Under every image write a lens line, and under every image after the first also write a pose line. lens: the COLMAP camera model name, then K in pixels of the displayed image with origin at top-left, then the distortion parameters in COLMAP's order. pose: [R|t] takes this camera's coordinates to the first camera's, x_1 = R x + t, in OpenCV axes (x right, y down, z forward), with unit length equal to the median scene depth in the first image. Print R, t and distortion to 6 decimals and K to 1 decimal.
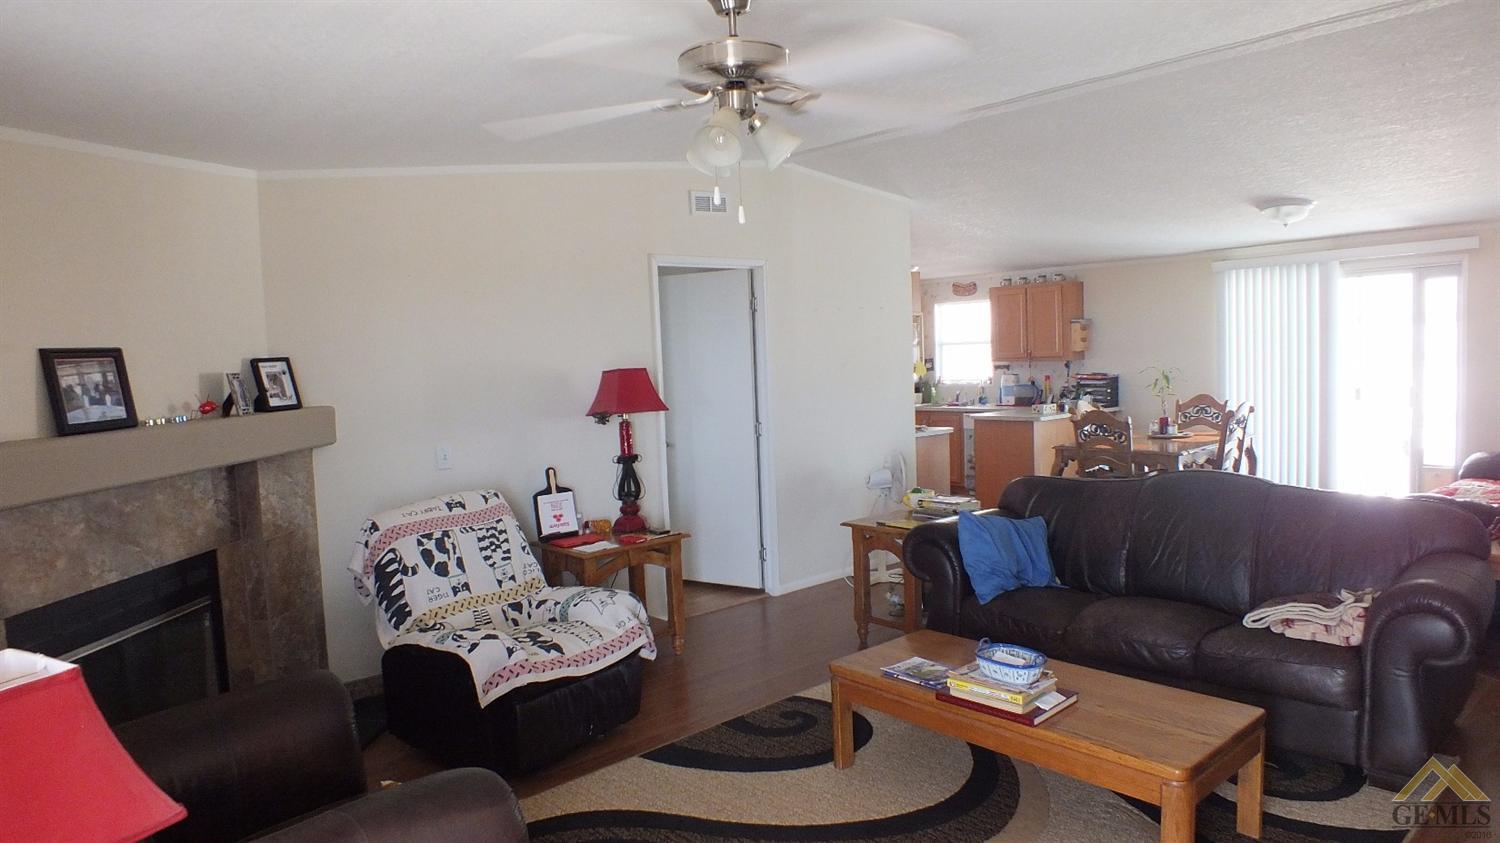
lens RADIAL K [[968.4, 0, 750.5], [0, 968.4, 425.8], [0, 0, 1]] dist [-0.047676, -0.002467]
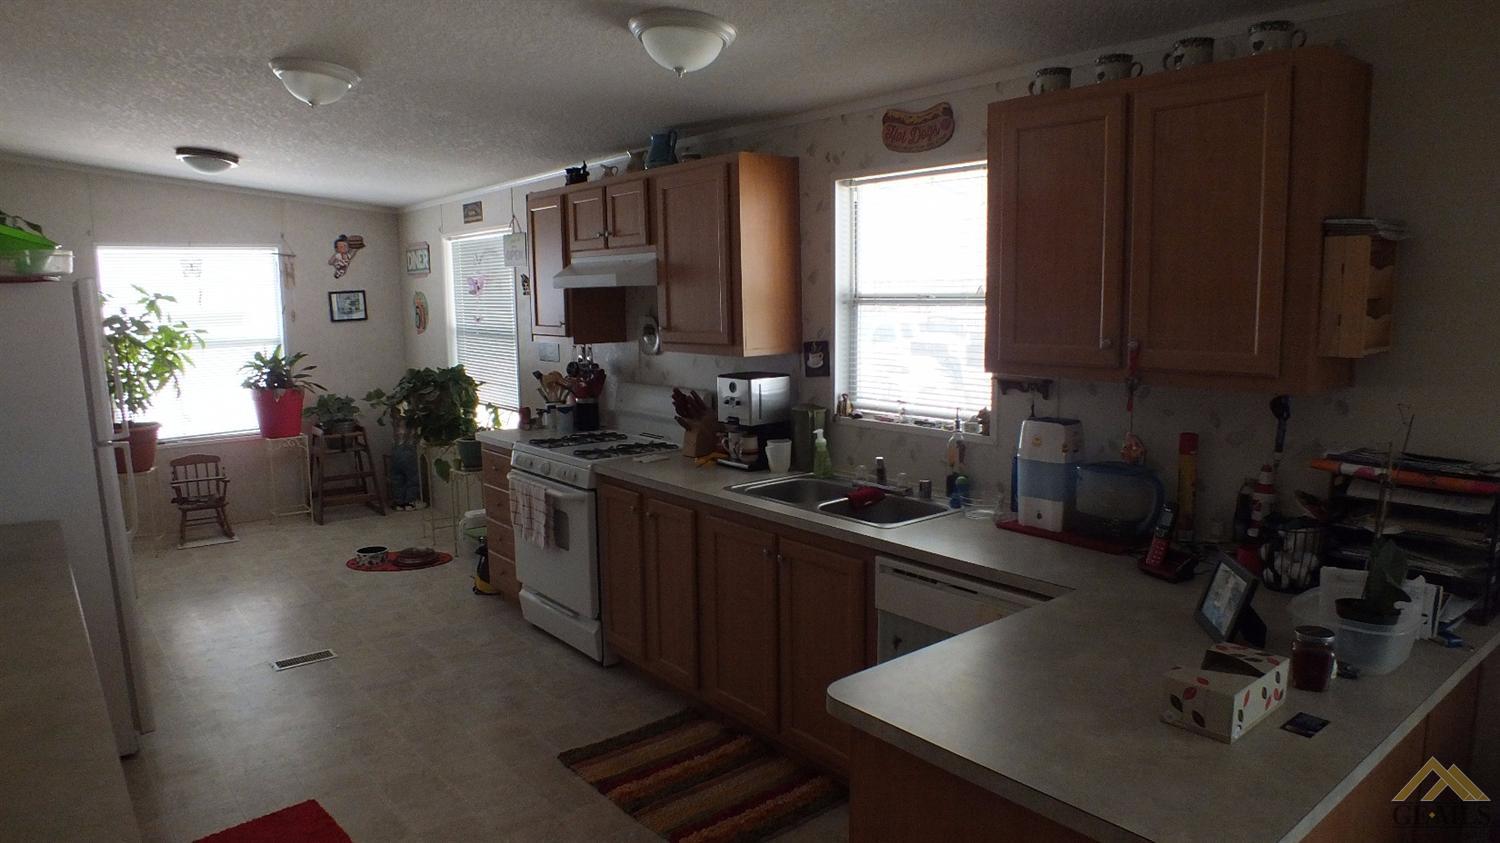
lens RADIAL K [[968.4, 0, 746.5], [0, 968.4, 432.3], [0, 0, 1]] dist [-0.047676, -0.002467]
pose [[0.998934, 0.023903, -0.039497, 0.191006], [-0.020911, 0.997001, 0.074510, -0.068299], [0.041159, -0.073605, 0.996438, 0.713352]]
